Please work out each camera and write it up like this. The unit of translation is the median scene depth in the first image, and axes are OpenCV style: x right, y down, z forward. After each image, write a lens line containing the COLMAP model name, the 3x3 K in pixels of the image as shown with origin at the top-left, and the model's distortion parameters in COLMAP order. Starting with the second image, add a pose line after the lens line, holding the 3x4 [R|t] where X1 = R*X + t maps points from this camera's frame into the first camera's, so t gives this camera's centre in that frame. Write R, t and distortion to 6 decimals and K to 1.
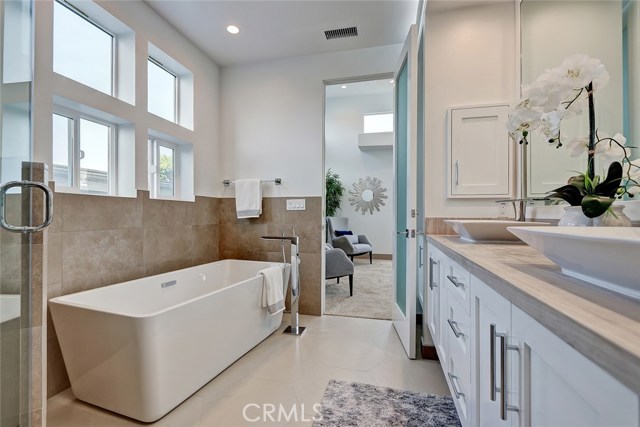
lens RADIAL K [[295.3, 0, 318.1], [0, 295.3, 218.6], [0, 0, 1]] dist [-0.001934, -0.000215]
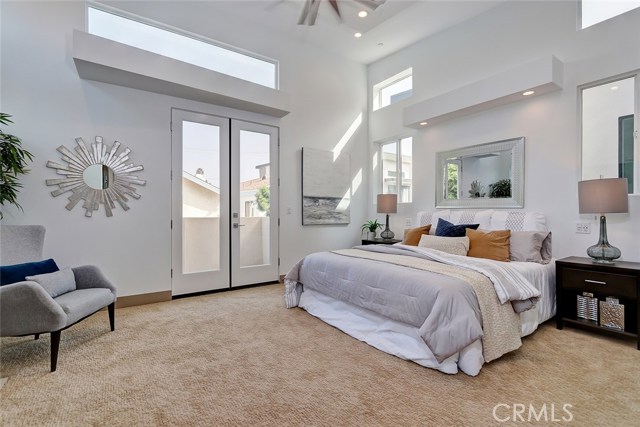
lens RADIAL K [[295.3, 0, 315.4], [0, 295.3, 216.4], [0, 0, 1]] dist [-0.001934, -0.000215]
pose [[0.676089, -0.009026, 0.736764, 0.054908], [-0.000764, 0.999916, 0.012951, -0.021777], [-0.736819, -0.009319, 0.676026, 0.432000]]
